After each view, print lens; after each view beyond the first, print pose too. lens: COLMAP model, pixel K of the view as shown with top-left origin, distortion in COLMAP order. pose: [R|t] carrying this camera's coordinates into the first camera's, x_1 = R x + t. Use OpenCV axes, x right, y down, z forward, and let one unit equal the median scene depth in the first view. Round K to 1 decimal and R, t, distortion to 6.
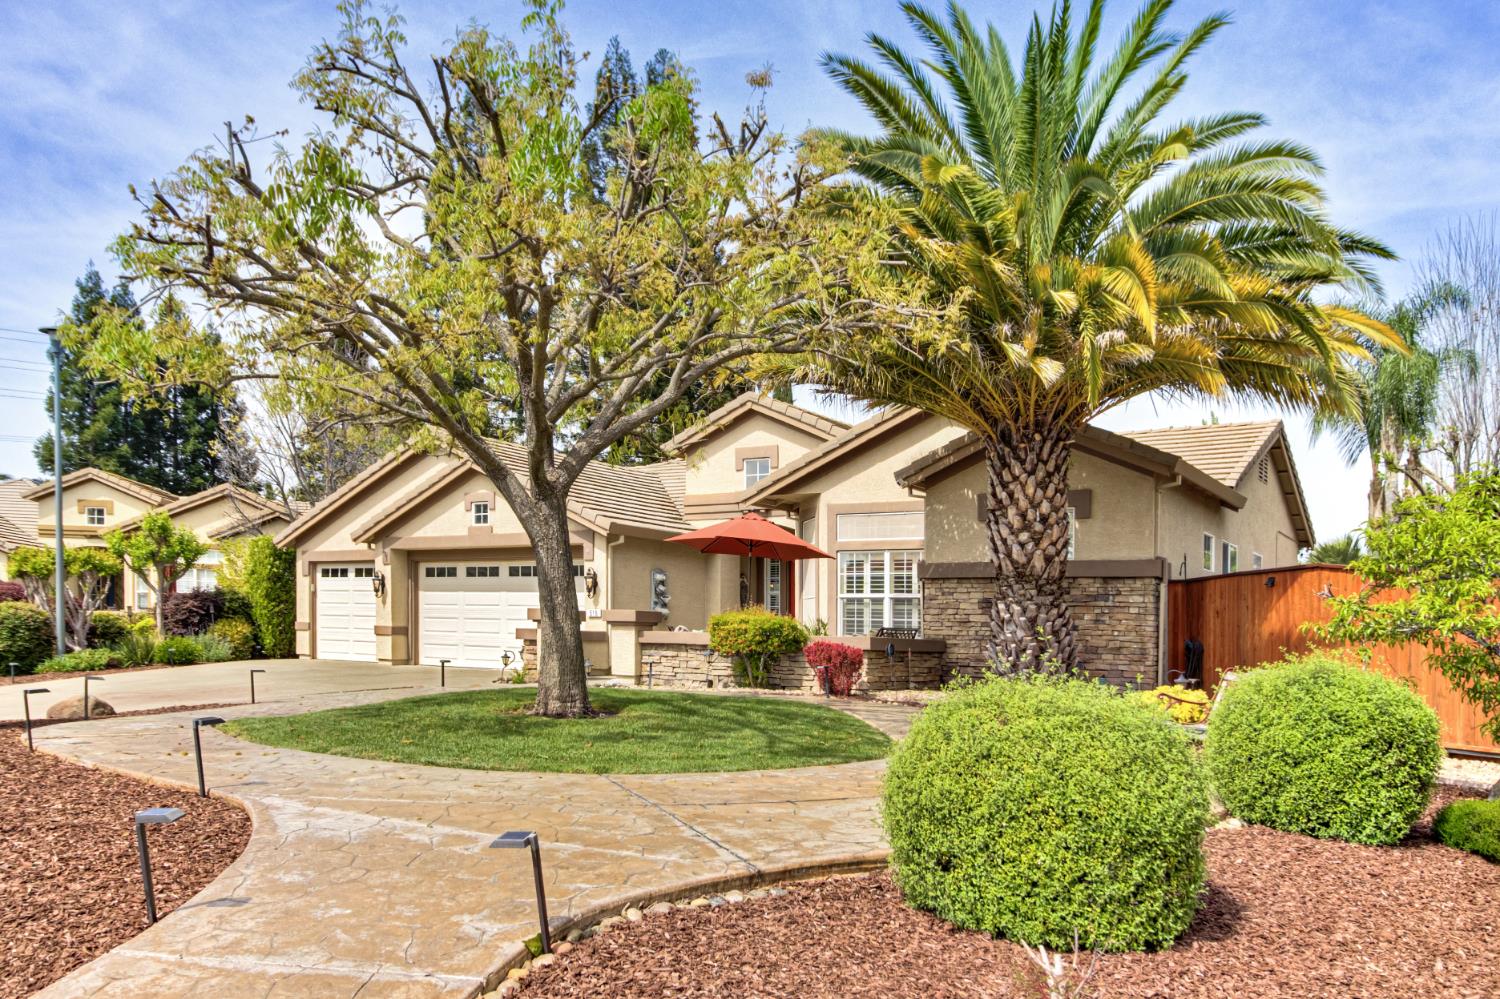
lens RADIAL K [[1214.1, 0, 750.0], [0, 1214.1, 499.5], [0, 0, 1]] dist [-0.001317, -0.000053]
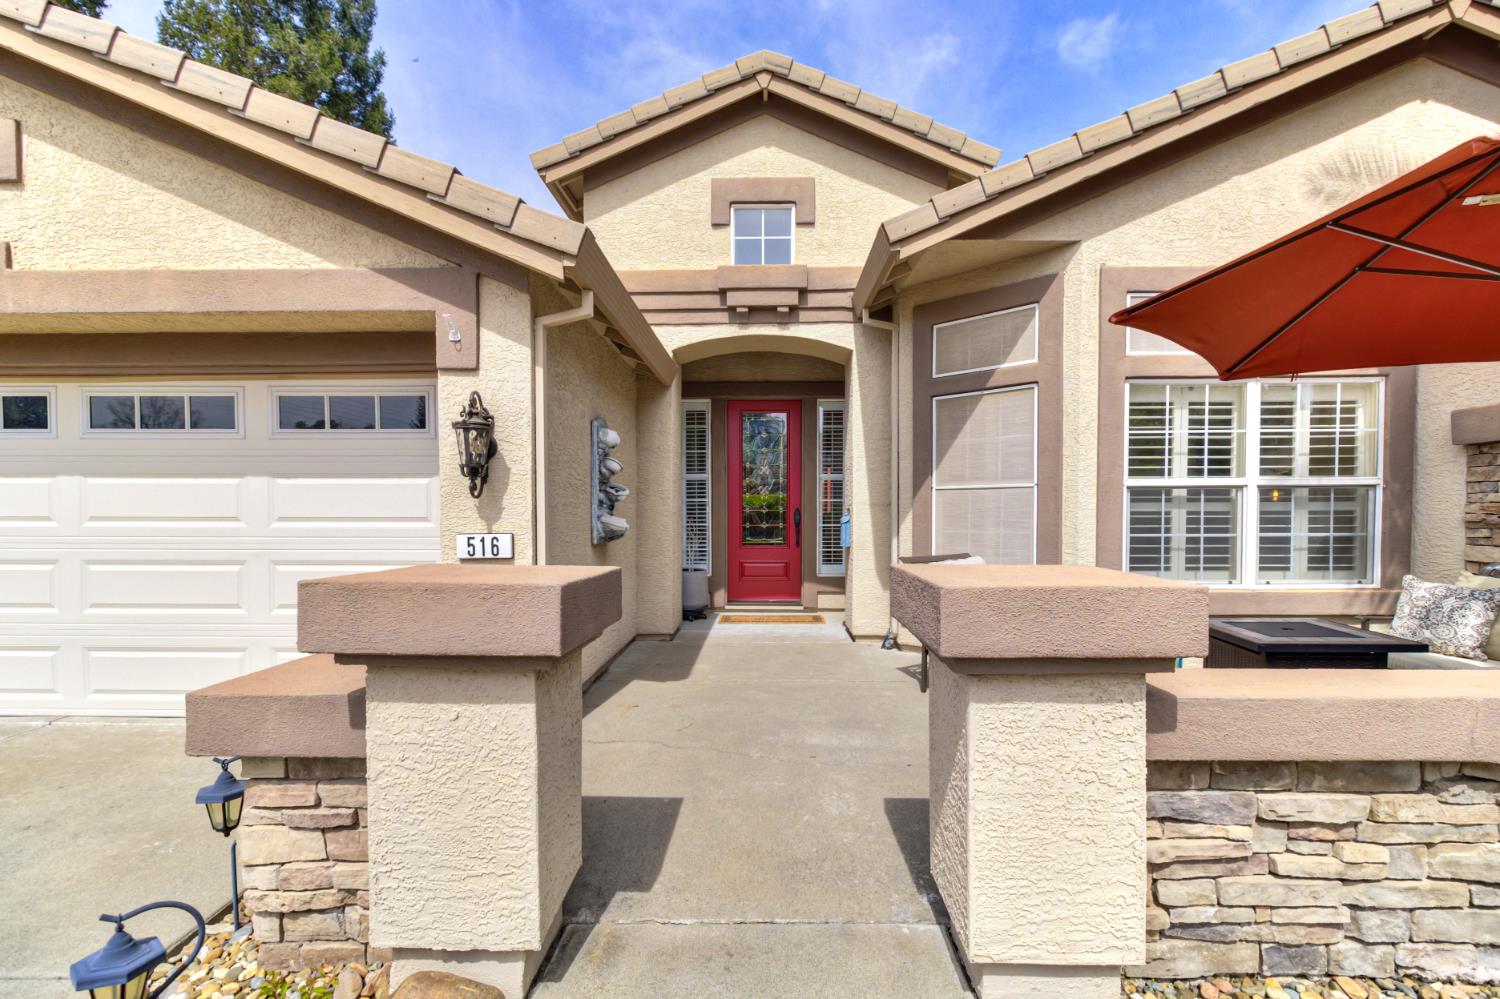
lens RADIAL K [[691.3, 0, 750.0], [0, 691.3, 499.5], [0, 0, 1]] dist [0.000957, 0.000530]
pose [[0.842919, -0.023260, 0.537538, -0.174659], [-0.034173, 0.994733, 0.096631, 0.066550], [-0.536955, -0.099822, 0.837685, 0.868811]]
